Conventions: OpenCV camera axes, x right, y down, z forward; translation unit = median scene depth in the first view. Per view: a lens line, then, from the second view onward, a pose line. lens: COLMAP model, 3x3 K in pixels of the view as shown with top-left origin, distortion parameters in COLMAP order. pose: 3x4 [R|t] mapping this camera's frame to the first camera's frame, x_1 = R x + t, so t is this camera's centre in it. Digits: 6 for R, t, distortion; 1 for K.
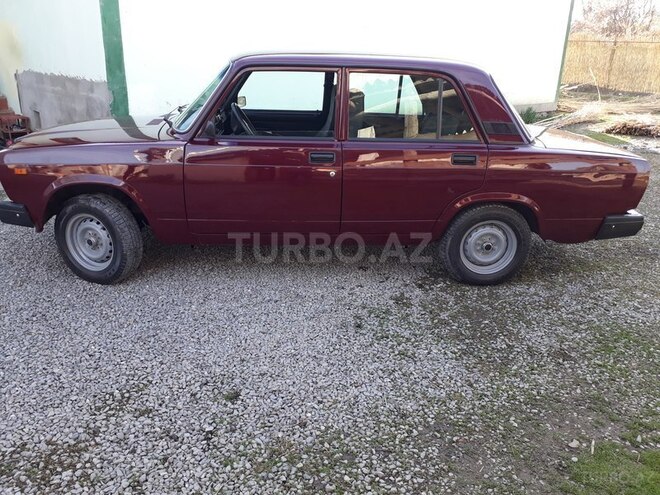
lens RADIAL K [[523.1, 0, 329.0], [0, 523.1, 249.6], [0, 0, 1]] dist [0.017194, -0.007178]
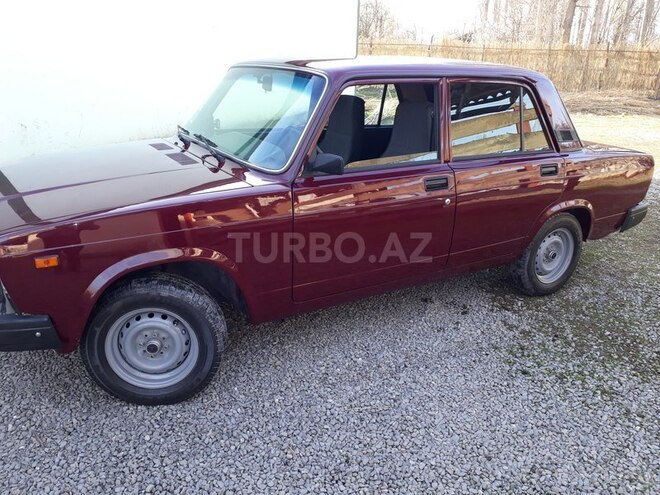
lens RADIAL K [[523.1, 0, 330.1], [0, 523.1, 244.7], [0, 0, 1]] dist [0.017194, -0.007178]
pose [[0.891364, -0.154981, 0.425970, -0.516976], [0.160593, 0.986754, 0.022962, -0.121963], [-0.423886, 0.047940, 0.904446, 0.302275]]
